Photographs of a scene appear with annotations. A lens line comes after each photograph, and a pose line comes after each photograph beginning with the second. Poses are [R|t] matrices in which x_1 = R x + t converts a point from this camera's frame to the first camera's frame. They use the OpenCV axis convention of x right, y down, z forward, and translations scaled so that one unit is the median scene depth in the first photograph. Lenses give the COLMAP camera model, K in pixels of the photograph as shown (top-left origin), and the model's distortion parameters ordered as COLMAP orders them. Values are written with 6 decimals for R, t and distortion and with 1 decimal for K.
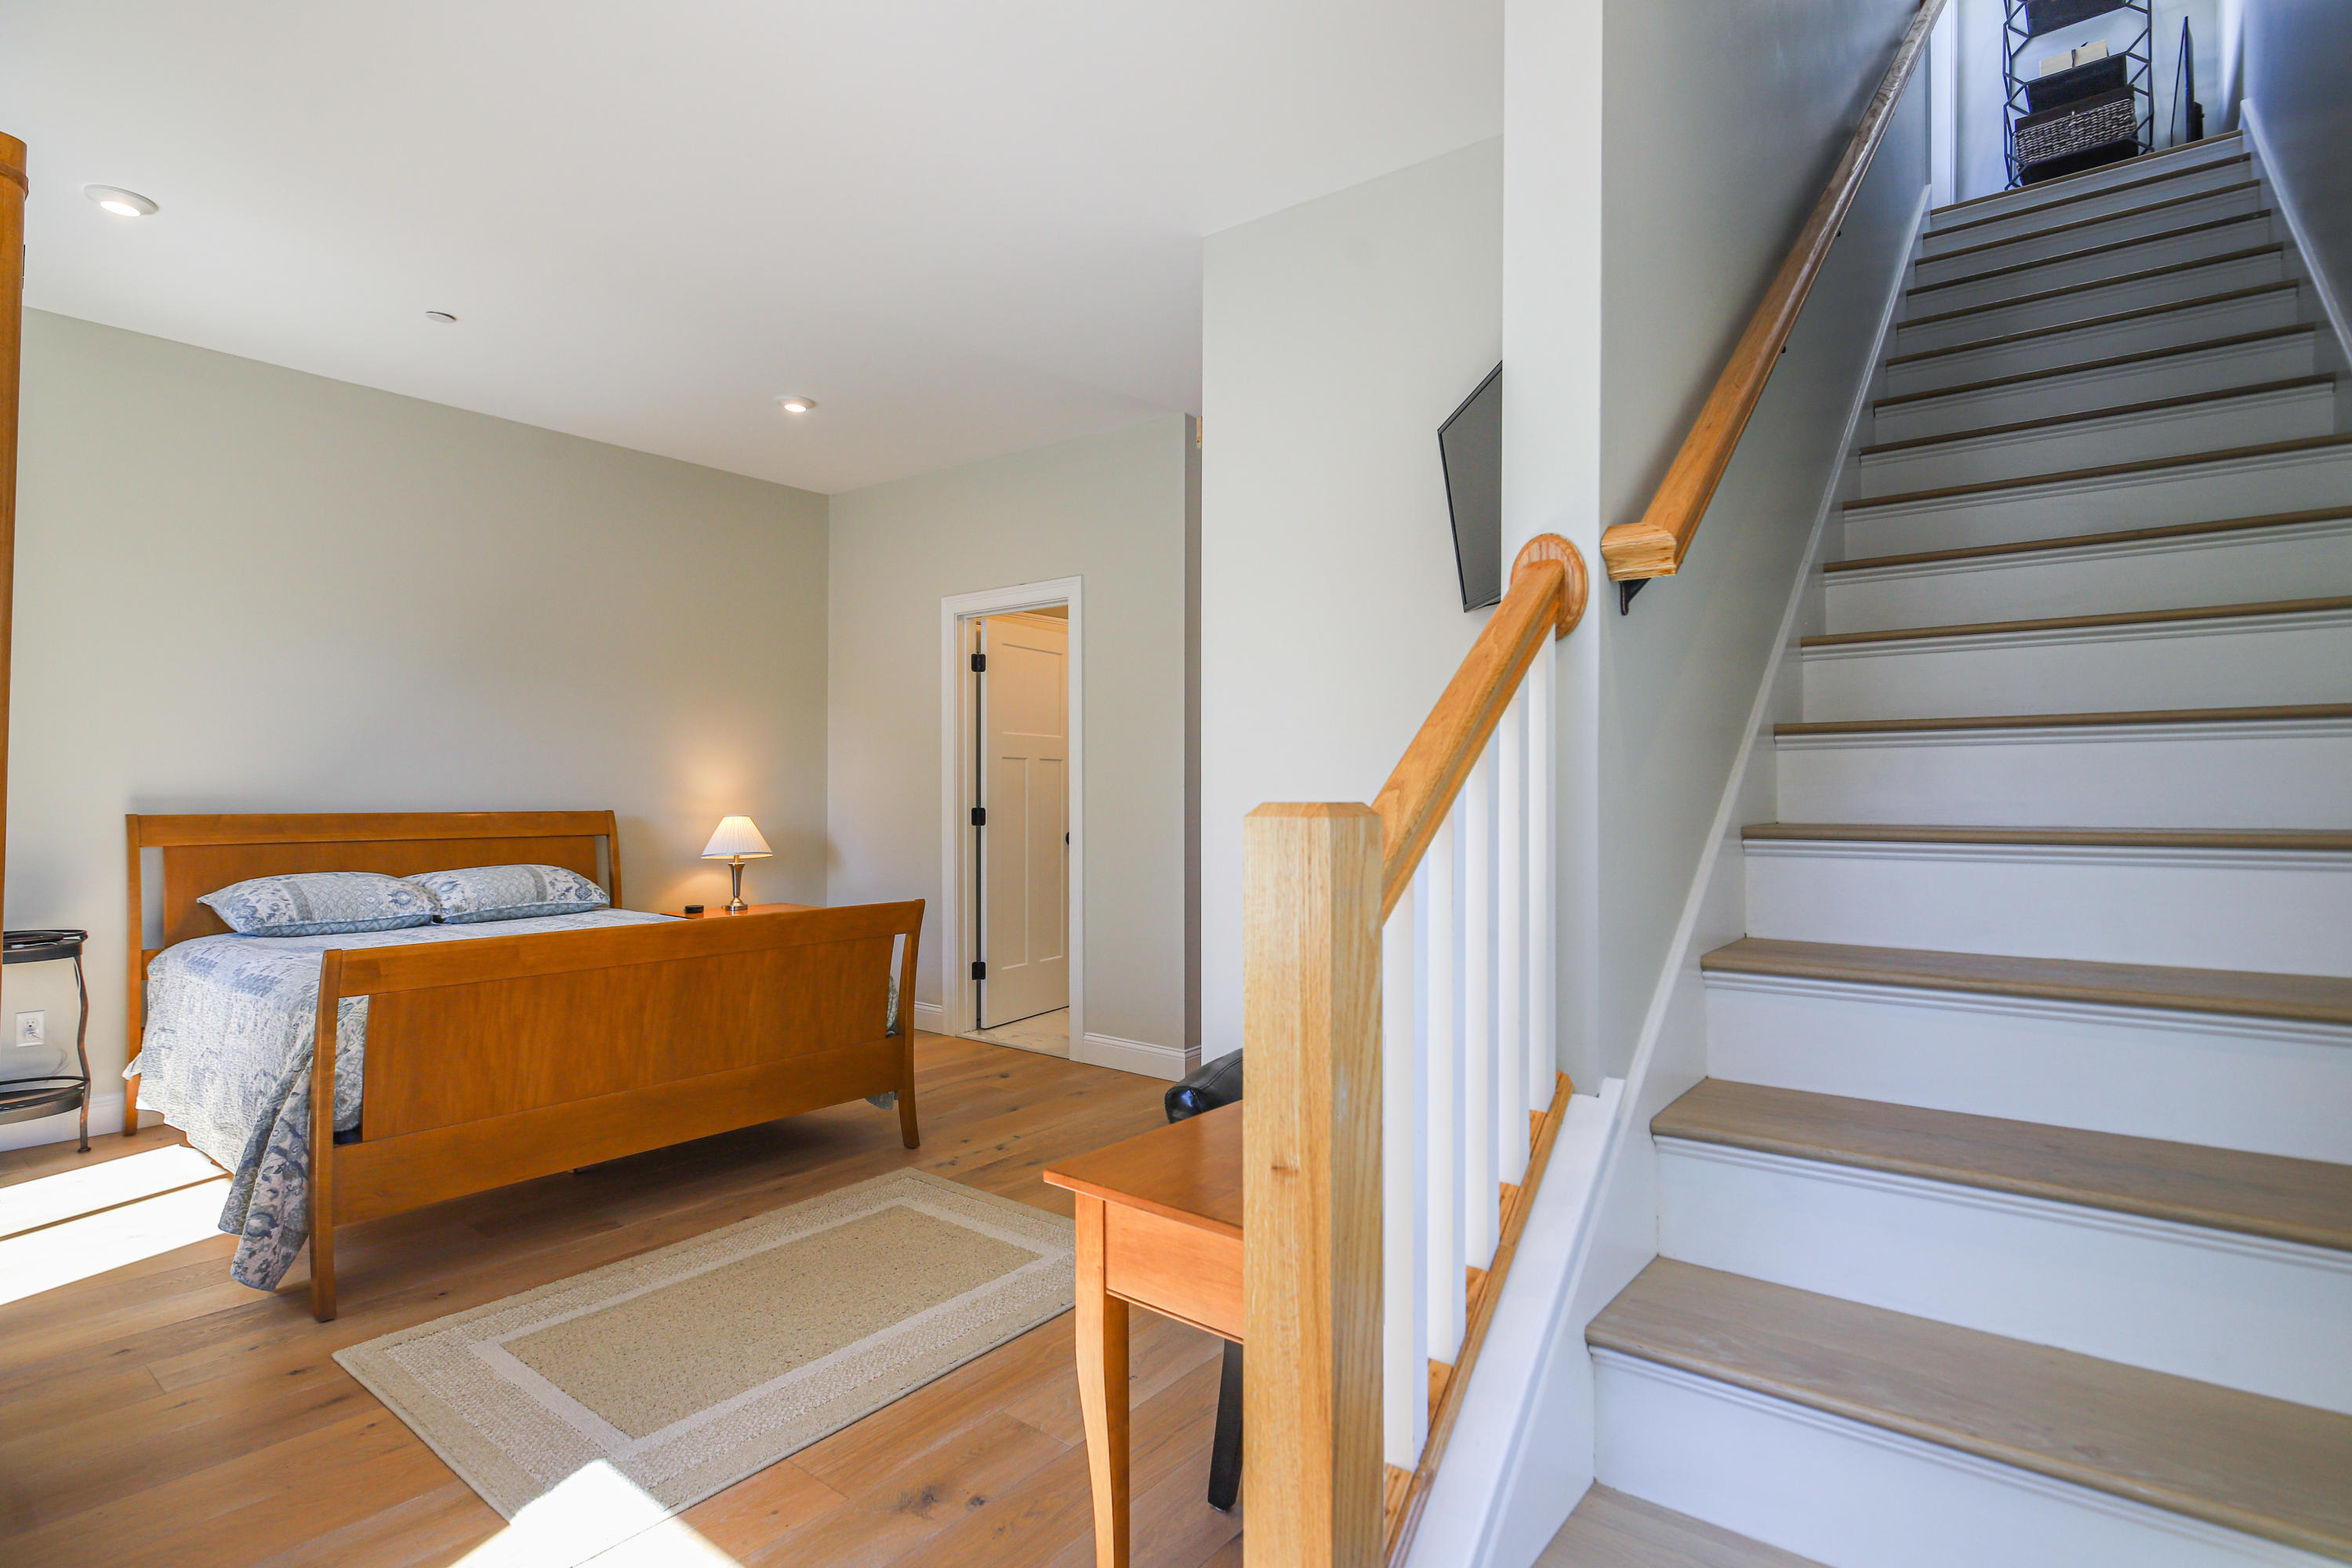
lens RADIAL K [[1142.3, 0, 1197.5], [0, 1142.3, 782.6], [0, 0, 1]] dist [0.000910, -0.004659]
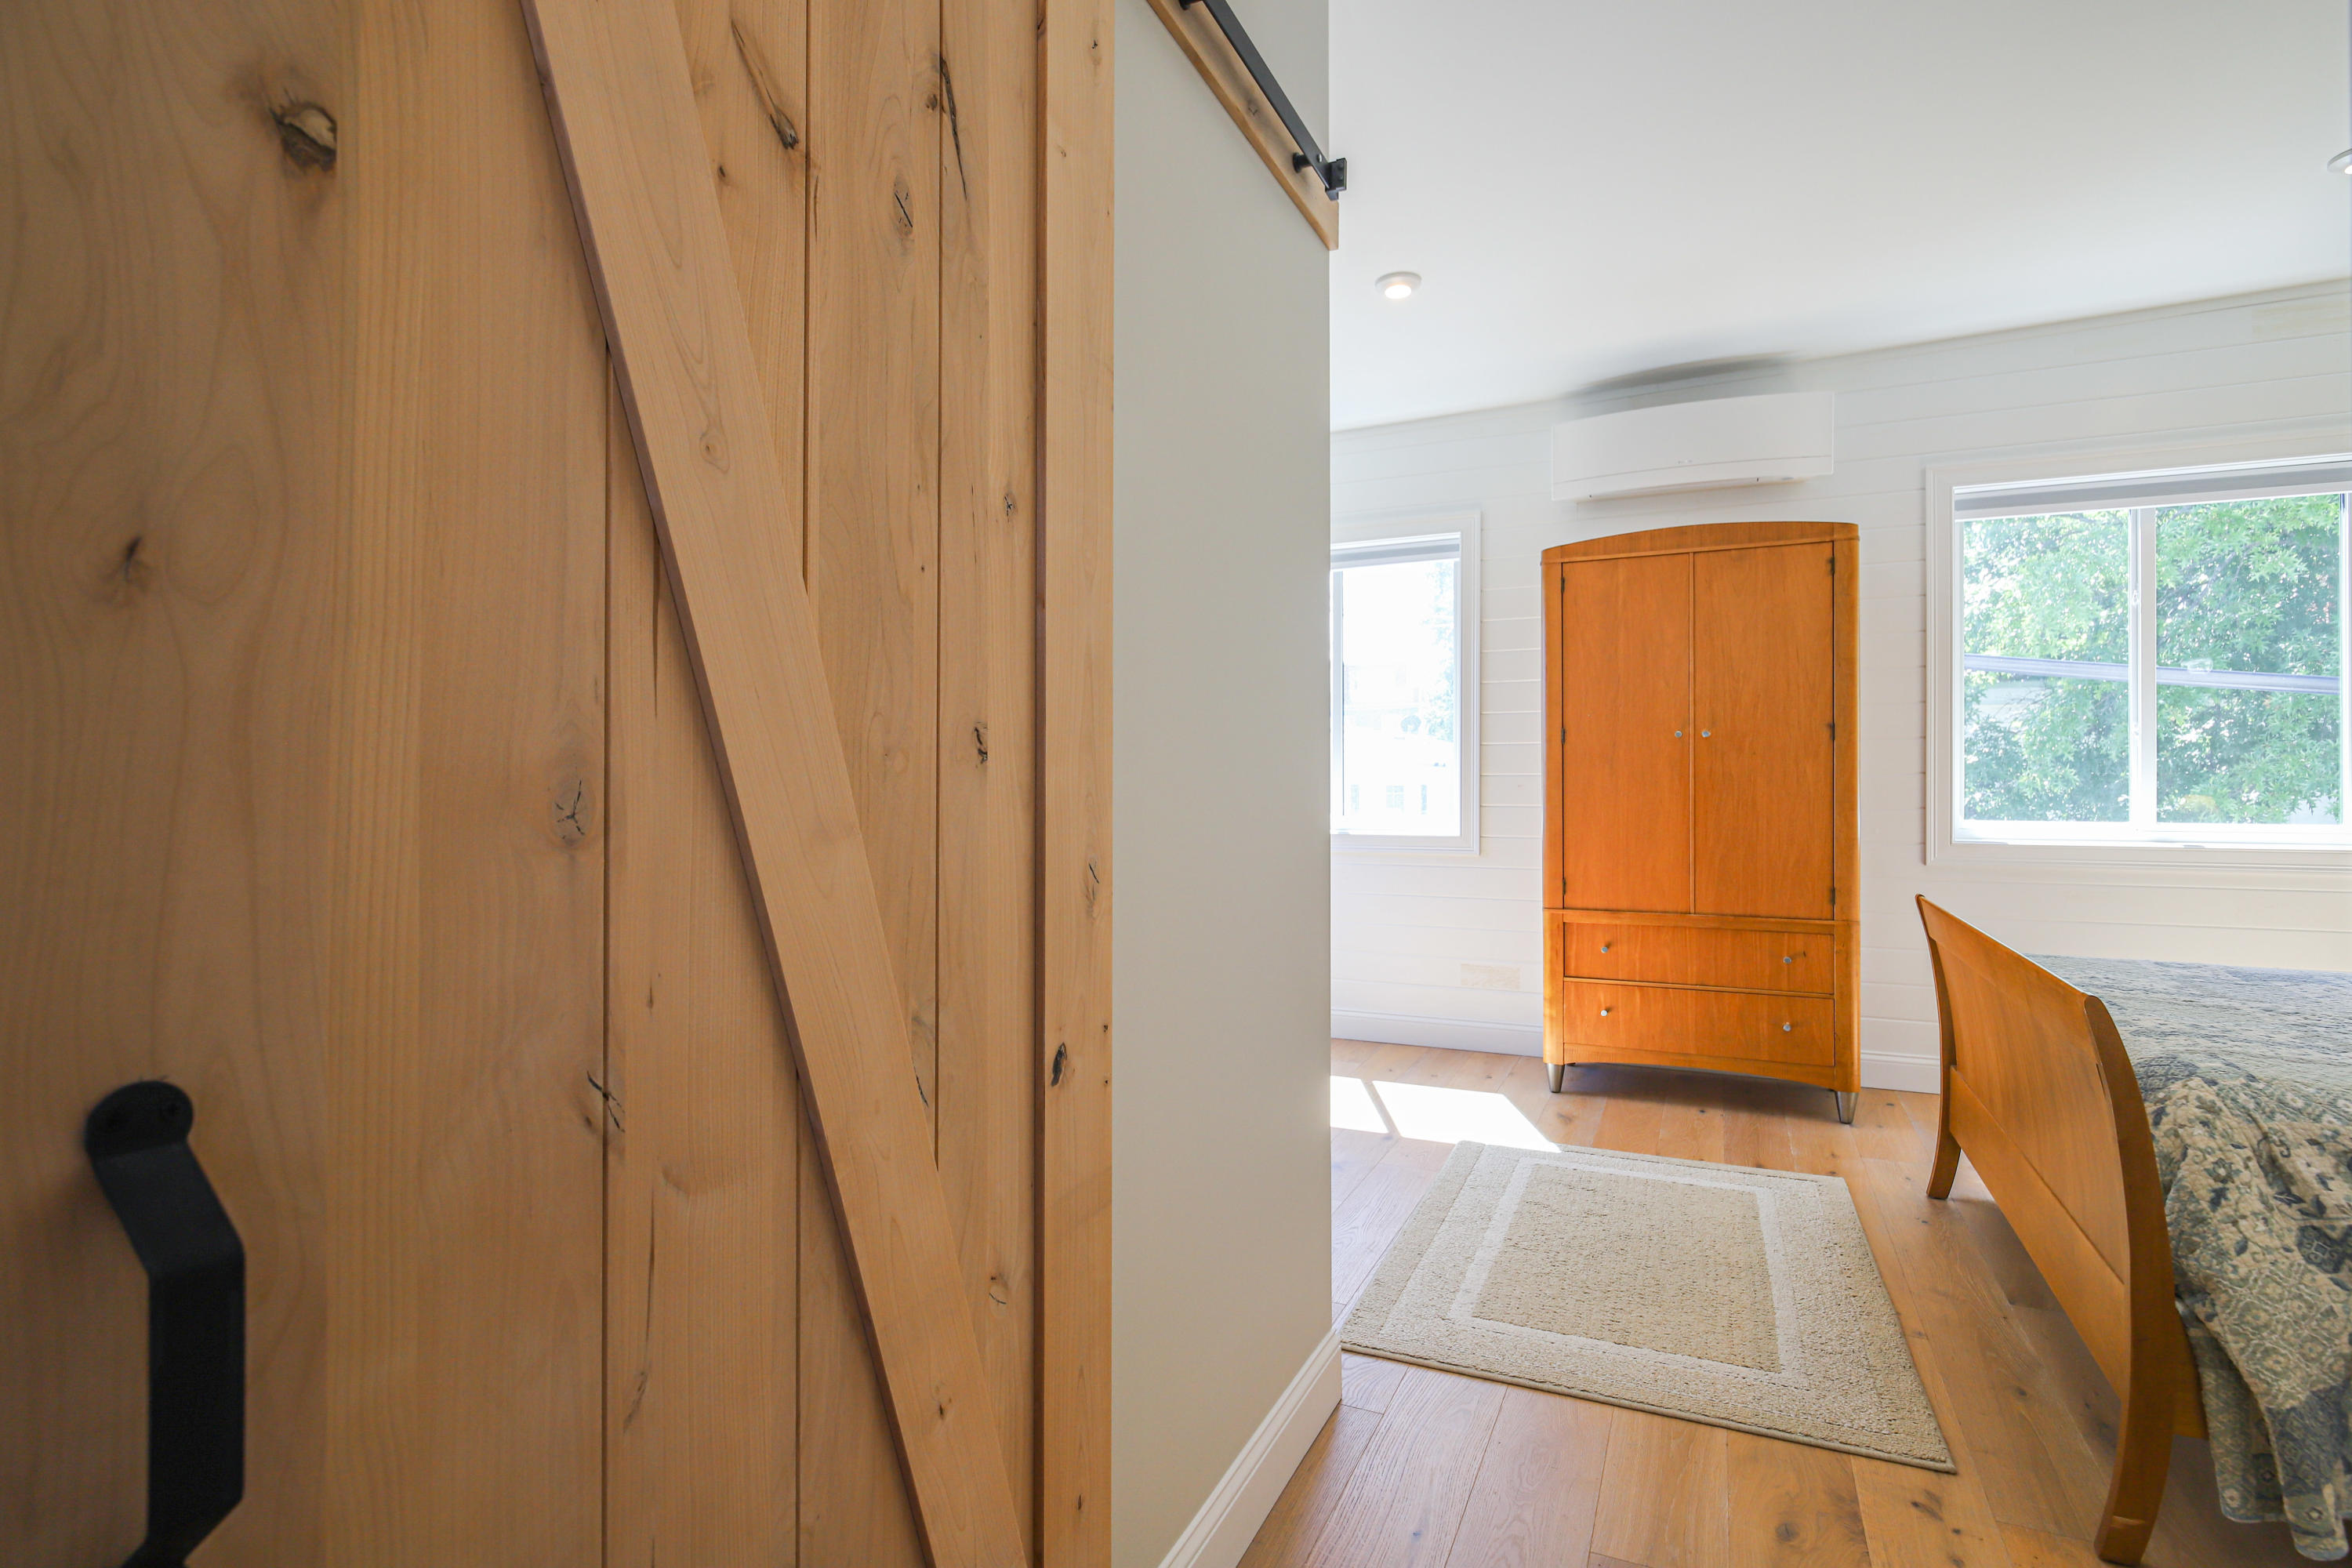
lens RADIAL K [[1142.3, 0, 1188.8], [0, 1142.3, 782.2], [0, 0, 1]] dist [0.000910, -0.004659]
pose [[-0.972563, 0.000312, -0.232640, 0.200494], [0.002164, 0.999968, -0.007703, 0.021774], [0.232630, -0.007995, -0.972532, 1.350379]]
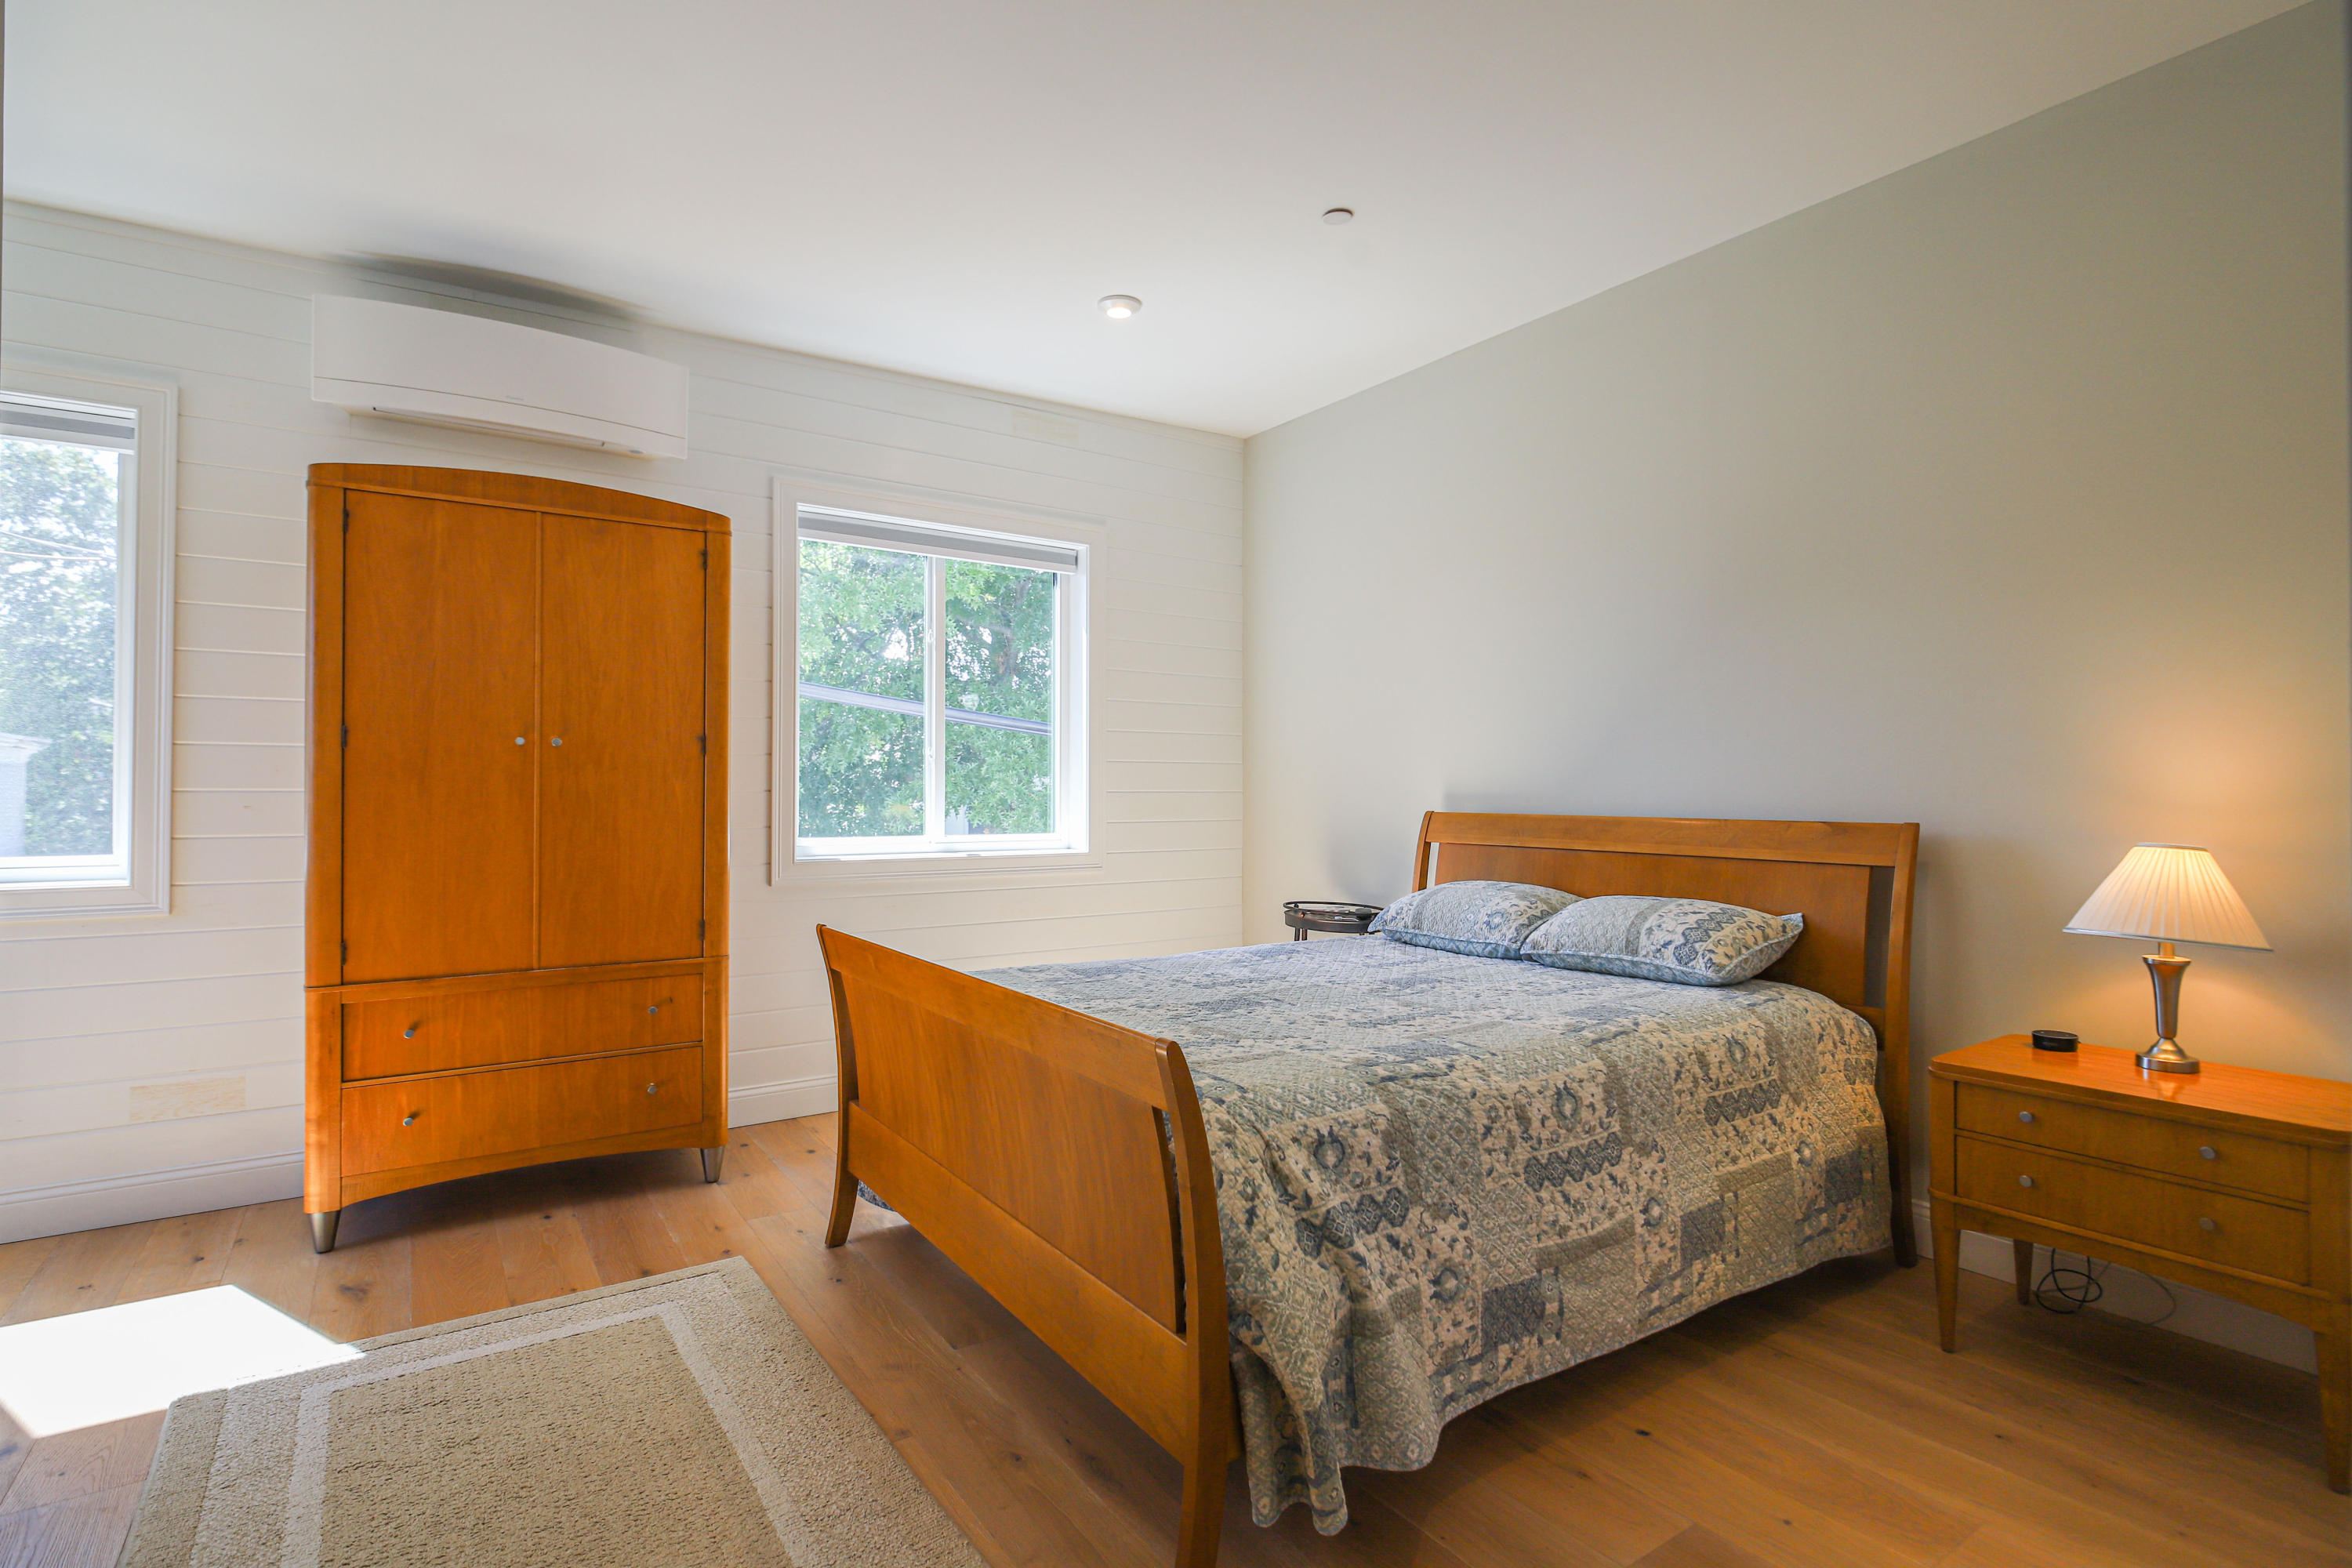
lens RADIAL K [[1142.3, 0, 1184.6], [0, 1142.3, 780.1], [0, 0, 1]] dist [0.000910, -0.004659]
pose [[-0.298490, -0.010034, -0.954360, 0.157068], [0.005661, 0.999909, -0.012283, 0.011337], [0.954396, -0.009069, -0.298405, 1.133670]]
